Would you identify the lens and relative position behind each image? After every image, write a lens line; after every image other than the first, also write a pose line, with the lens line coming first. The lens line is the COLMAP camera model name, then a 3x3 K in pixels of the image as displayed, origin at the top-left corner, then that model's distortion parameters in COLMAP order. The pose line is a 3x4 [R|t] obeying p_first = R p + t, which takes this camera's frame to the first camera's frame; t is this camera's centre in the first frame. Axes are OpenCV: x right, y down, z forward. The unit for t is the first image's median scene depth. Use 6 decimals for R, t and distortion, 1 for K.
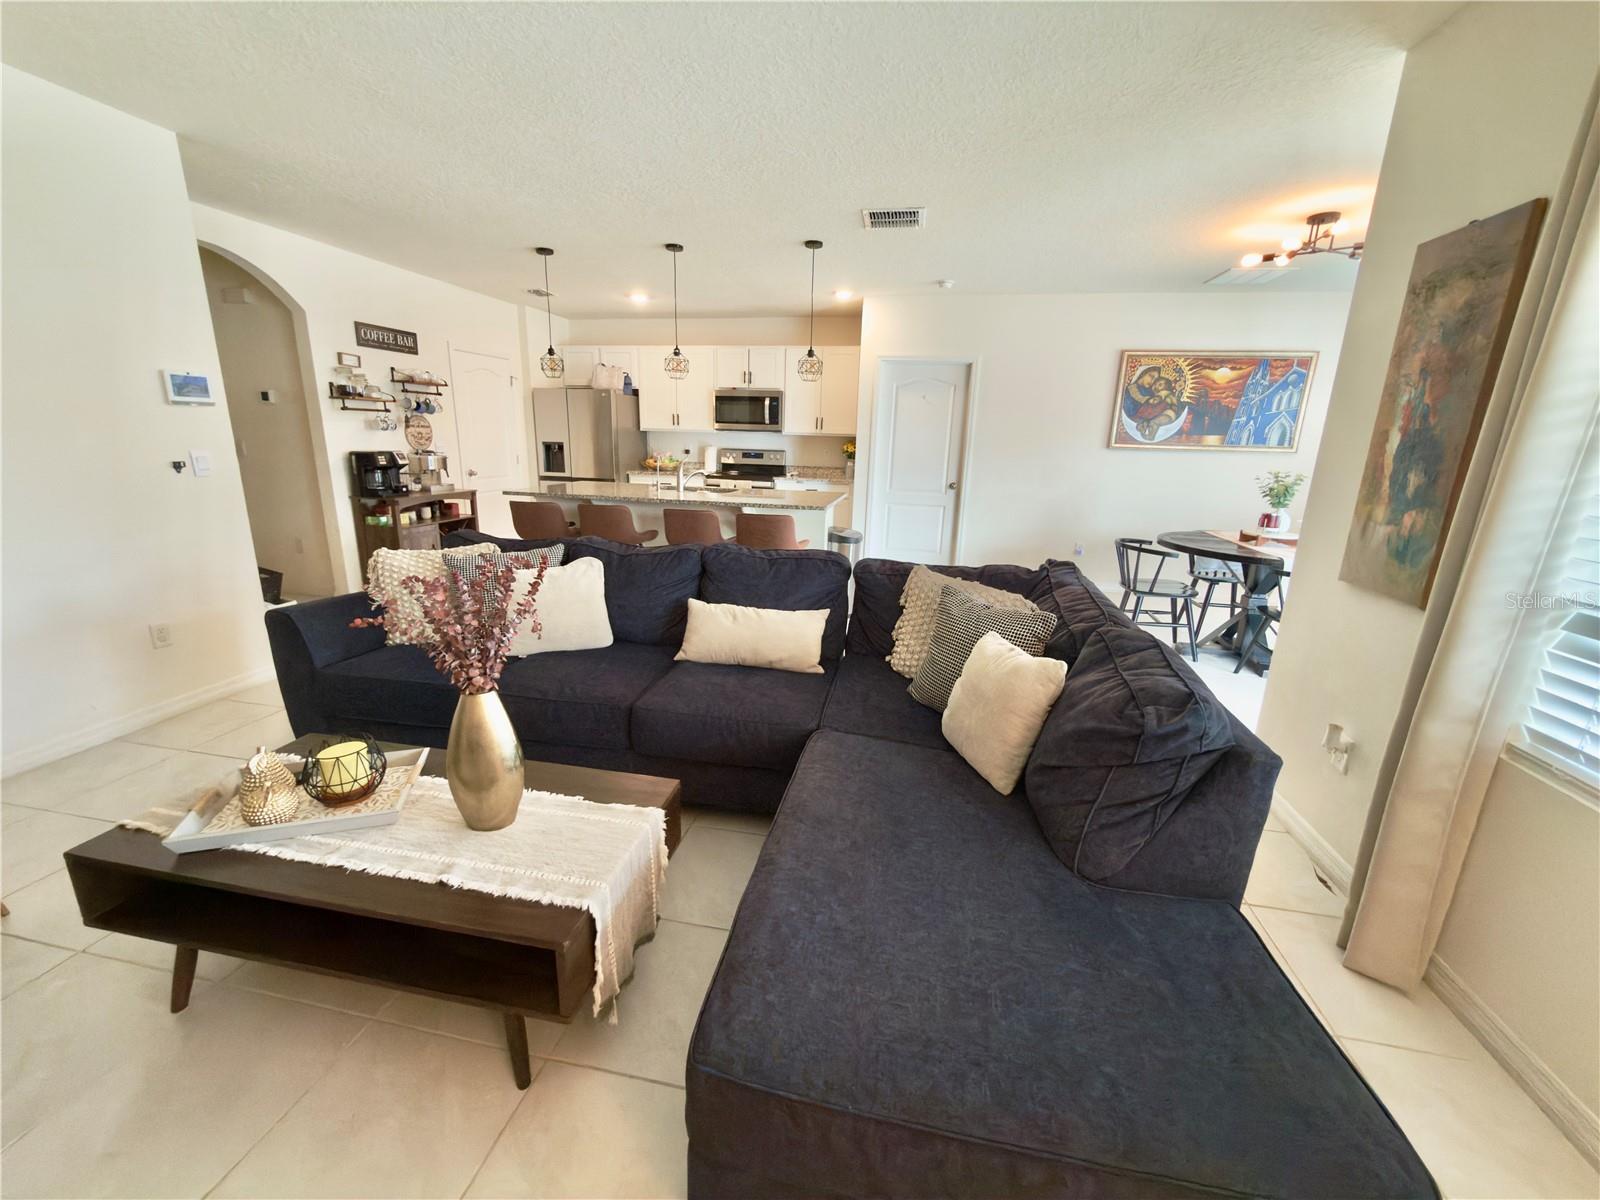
lens RADIAL K [[636.4, 0, 799.7], [0, 636.4, 599.4], [0, 0, 1]] dist [-0.000141, -0.000436]
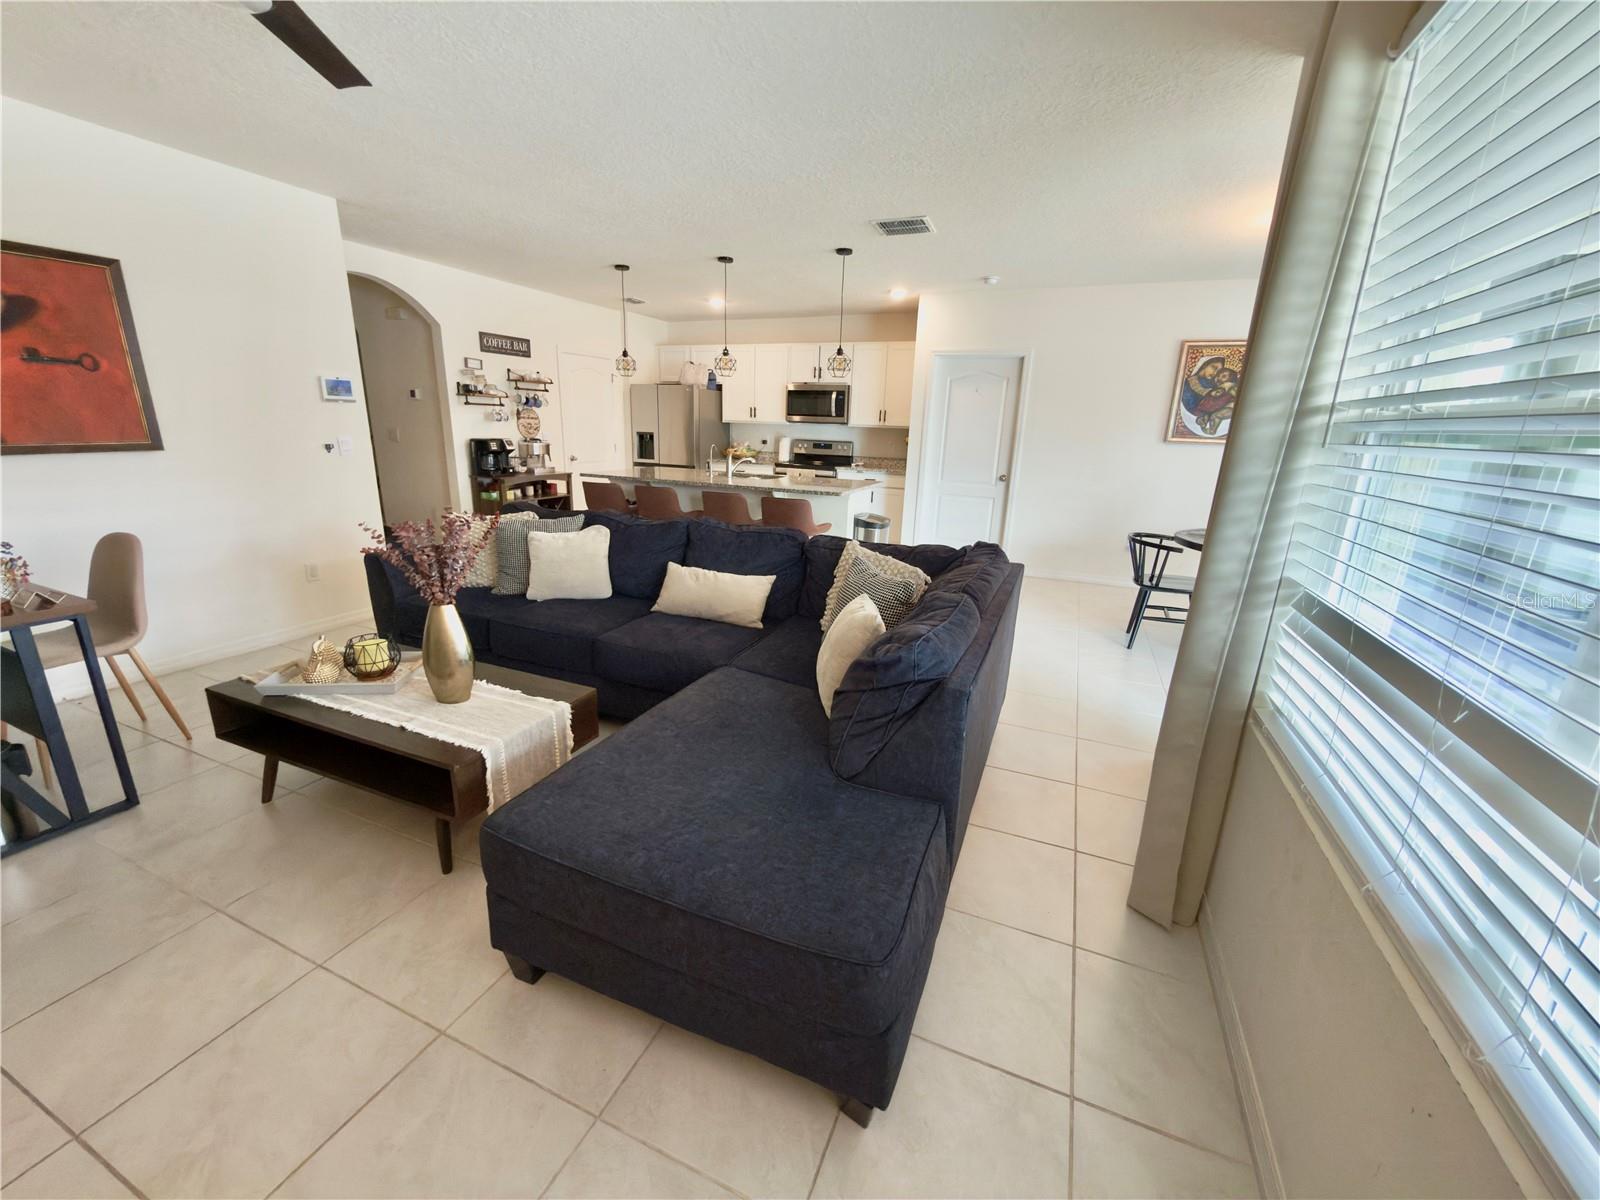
lens RADIAL K [[636.4, 0, 799.7], [0, 636.4, 599.5], [0, 0, 1]] dist [-0.000141, -0.000436]
pose [[0.978435, 0.058900, -0.197979, 0.192843], [-0.056525, 0.998245, 0.017631, 0.021522], [0.198670, -0.006060, 0.980048, -0.083753]]
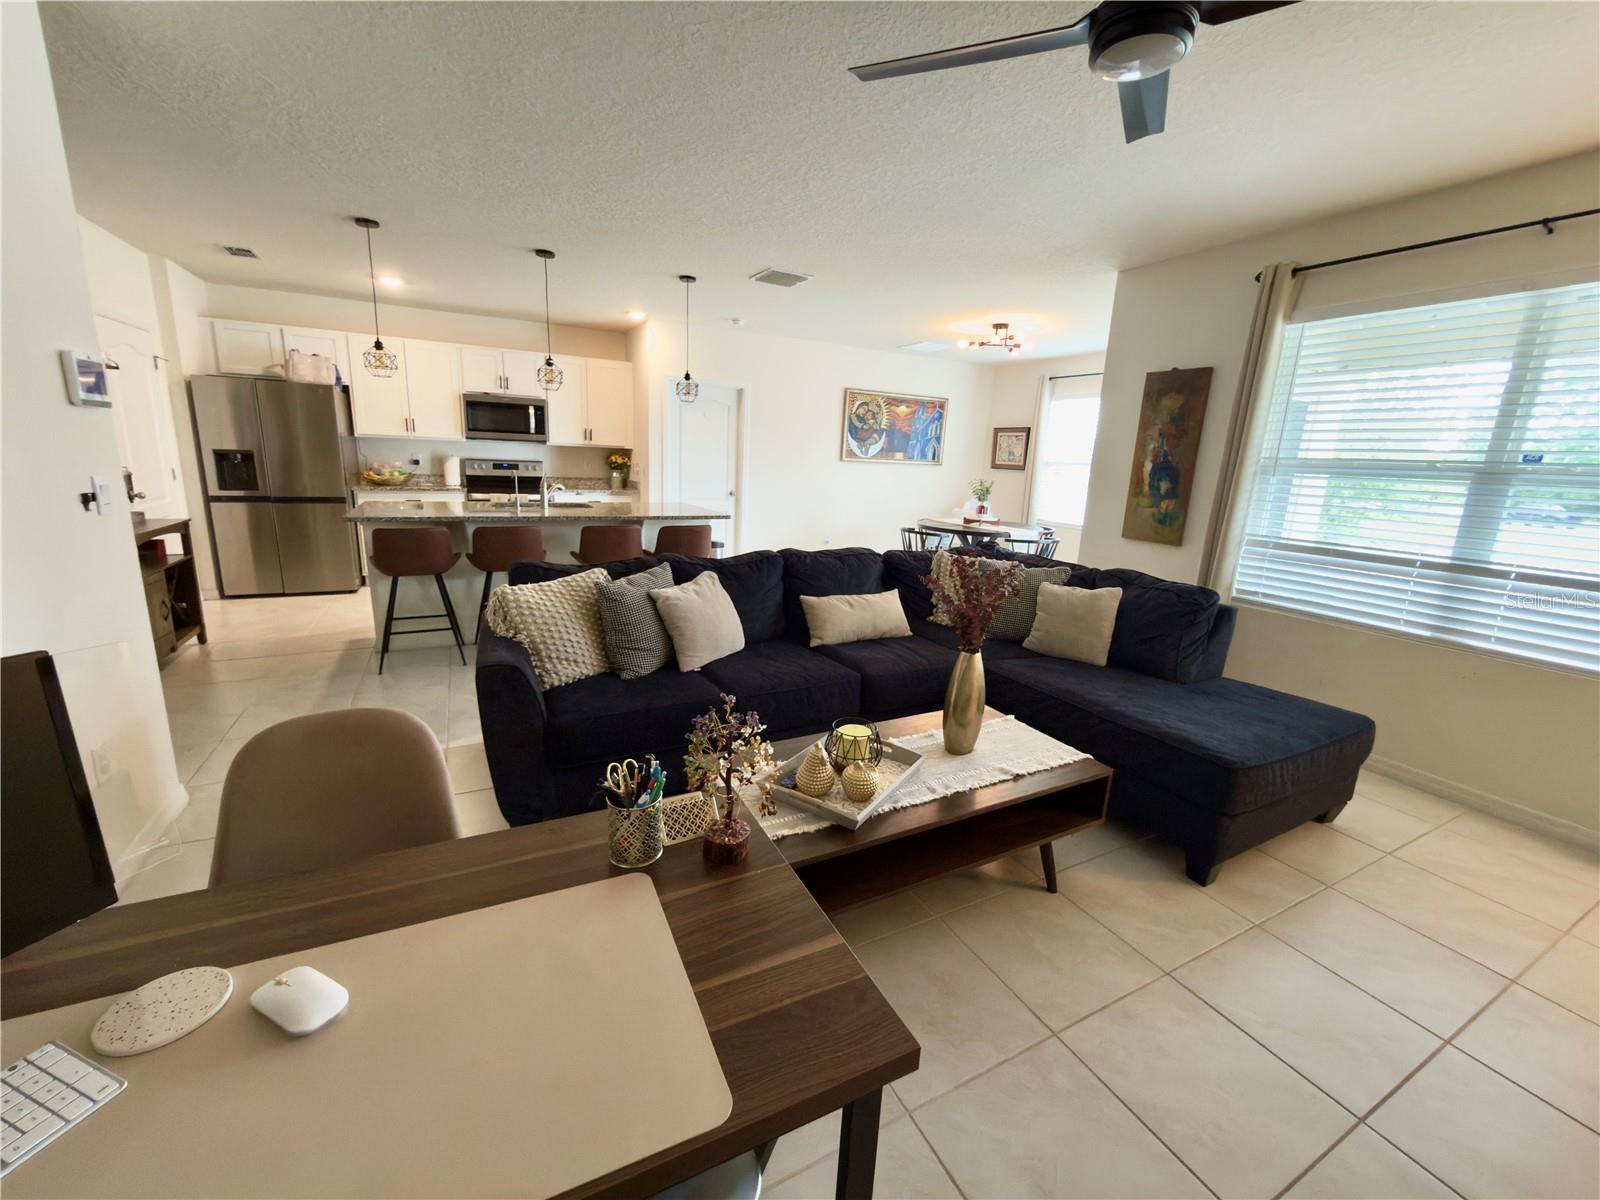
lens RADIAL K [[636.4, 0, 799.9], [0, 636.4, 600.2], [0, 0, 1]] dist [-0.000141, -0.000436]
pose [[0.779566, -0.132563, 0.612131, -0.559693], [0.135153, 0.989923, 0.042256, -0.027028], [-0.611564, 0.049790, 0.789627, 0.037684]]
